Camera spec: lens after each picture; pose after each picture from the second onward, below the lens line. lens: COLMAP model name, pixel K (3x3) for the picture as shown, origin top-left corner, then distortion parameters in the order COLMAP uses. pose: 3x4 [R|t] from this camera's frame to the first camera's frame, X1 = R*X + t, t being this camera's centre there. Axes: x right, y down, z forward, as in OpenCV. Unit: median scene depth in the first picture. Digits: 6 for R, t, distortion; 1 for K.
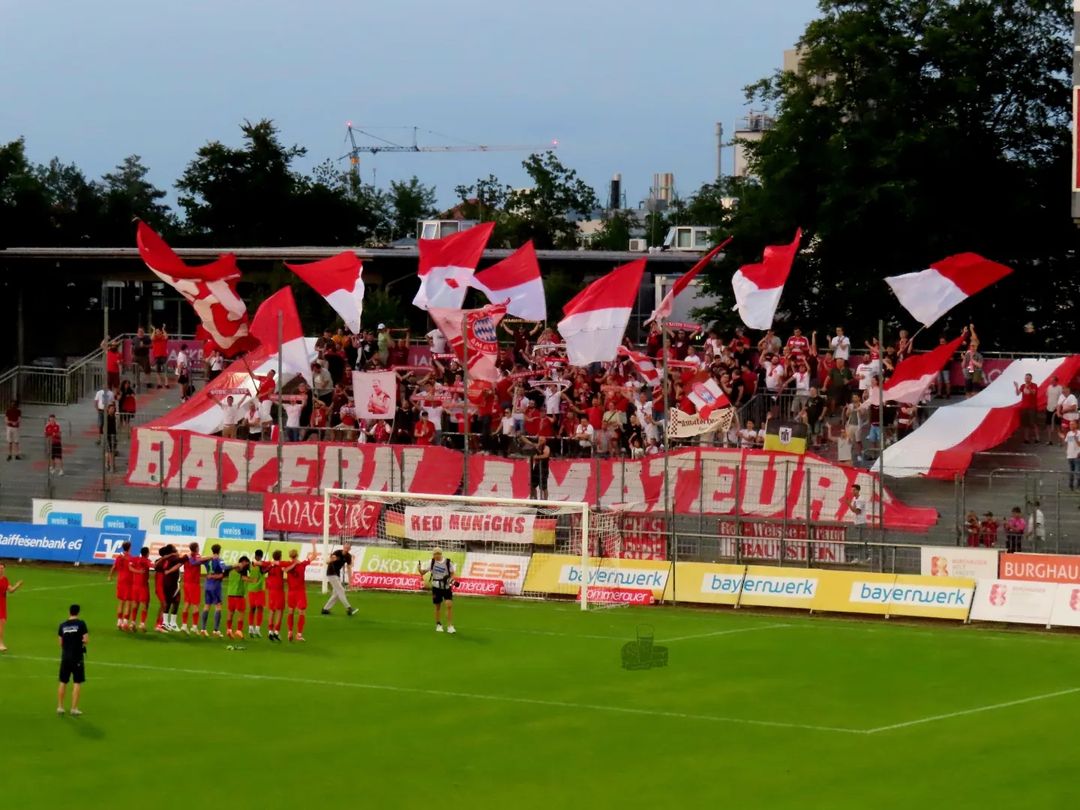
lens RADIAL K [[3774.4, 0, 540.0], [0, 3774.4, 406.0], [0, 0, 1]] dist [0.086367, -1.618995]
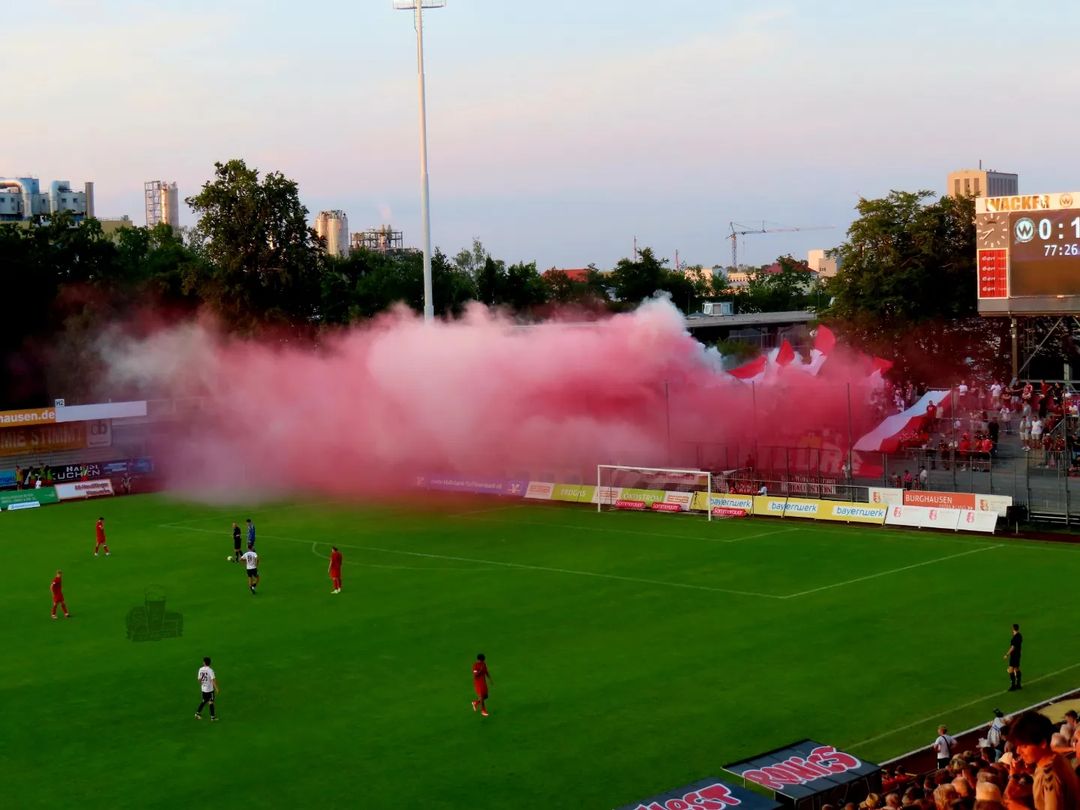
lens RADIAL K [[1854.9, 0, 540.1], [0, 1854.9, 399.4], [0, 0, 1]] dist [-0.025812, 0.011244]
pose [[0.984728, -0.026834, -0.172020, 0.092077], [0.032068, 0.999101, 0.027724, -0.044952], [0.171122, -0.032817, 0.984703, -0.071045]]
